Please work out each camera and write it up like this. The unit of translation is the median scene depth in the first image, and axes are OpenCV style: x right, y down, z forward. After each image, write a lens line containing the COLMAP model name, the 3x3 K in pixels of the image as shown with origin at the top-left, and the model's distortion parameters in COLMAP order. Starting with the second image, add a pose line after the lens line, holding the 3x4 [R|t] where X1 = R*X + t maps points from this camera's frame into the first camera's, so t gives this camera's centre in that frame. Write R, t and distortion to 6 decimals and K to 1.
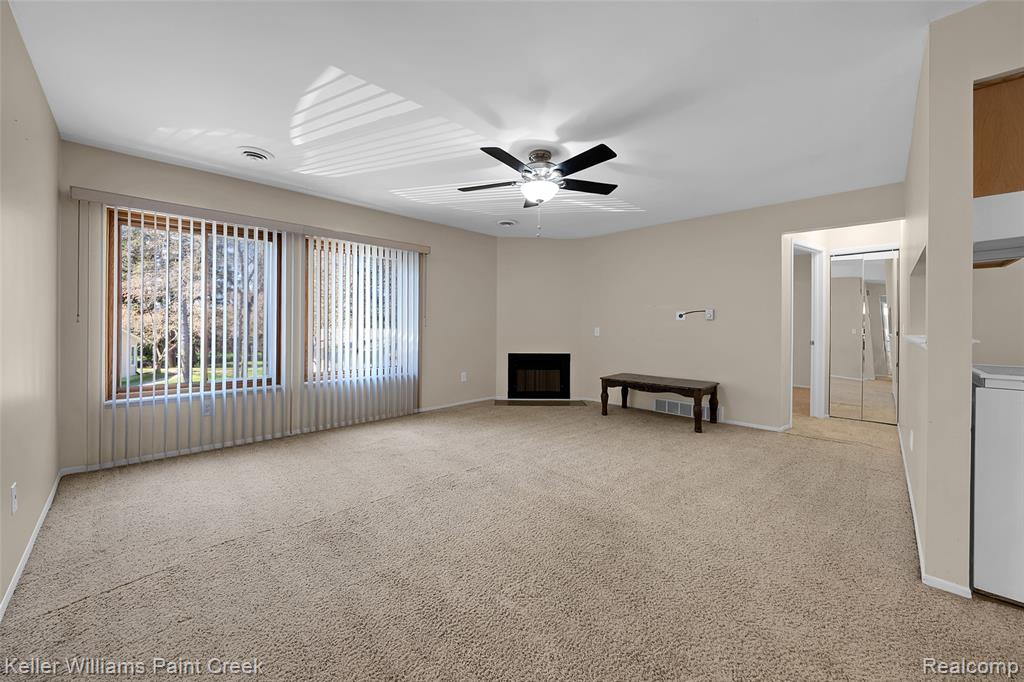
lens RADIAL K [[358.8, 0, 511.9], [0, 358.8, 332.5], [0, 0, 1]] dist [-0.019320, 0.000166]
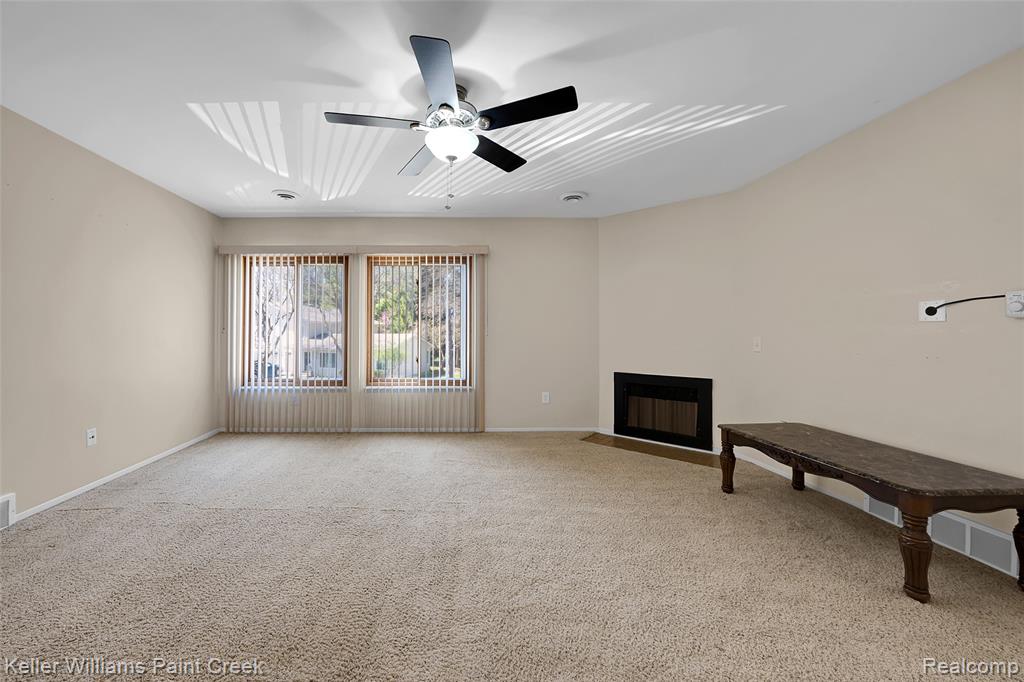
lens RADIAL K [[358.8, 0, 508.8], [0, 358.8, 332.8], [0, 0, 1]] dist [-0.019320, 0.000166]
pose [[0.740682, -0.006574, -0.671823, 0.322183], [-0.010227, 0.999726, -0.021058, -0.005156], [0.671778, 0.022468, 0.740412, 0.305709]]
